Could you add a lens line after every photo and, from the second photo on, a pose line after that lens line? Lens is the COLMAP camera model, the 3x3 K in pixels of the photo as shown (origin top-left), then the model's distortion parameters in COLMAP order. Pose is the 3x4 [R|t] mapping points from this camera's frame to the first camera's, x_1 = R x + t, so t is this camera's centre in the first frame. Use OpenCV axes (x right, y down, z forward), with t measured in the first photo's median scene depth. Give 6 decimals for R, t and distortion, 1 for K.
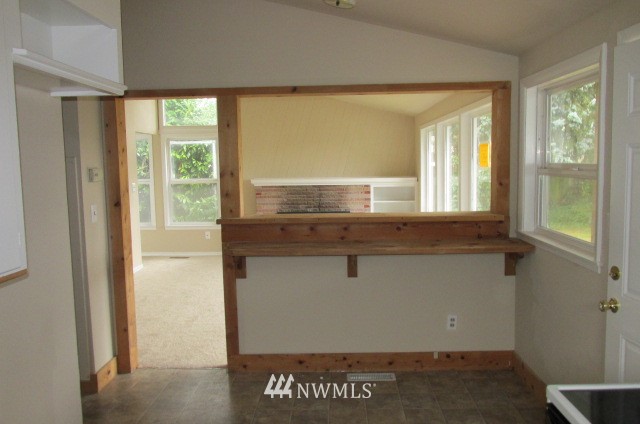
lens RADIAL K [[536.1, 0, 320.0], [0, 536.1, 212.0], [0, 0, 1]] dist [0.005089, 0.002135]
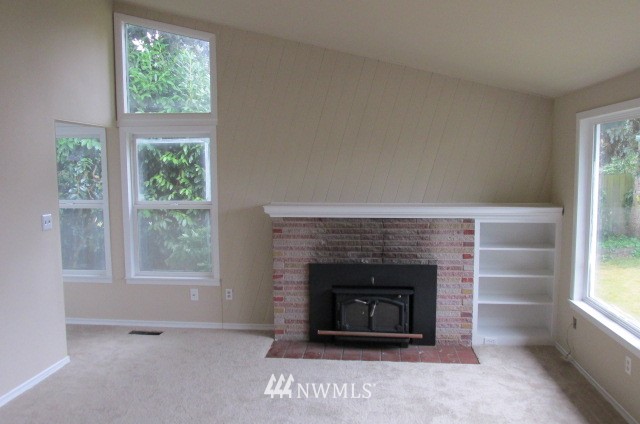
lens RADIAL K [[536.1, 0, 320.0], [0, 536.1, 212.0], [0, 0, 1]] dist [0.005089, 0.002135]
pose [[0.997217, 0.018277, -0.072280, -0.026608], [-0.018518, 0.999825, -0.002665, -0.051952], [0.072219, 0.003996, 0.997381, 0.415782]]
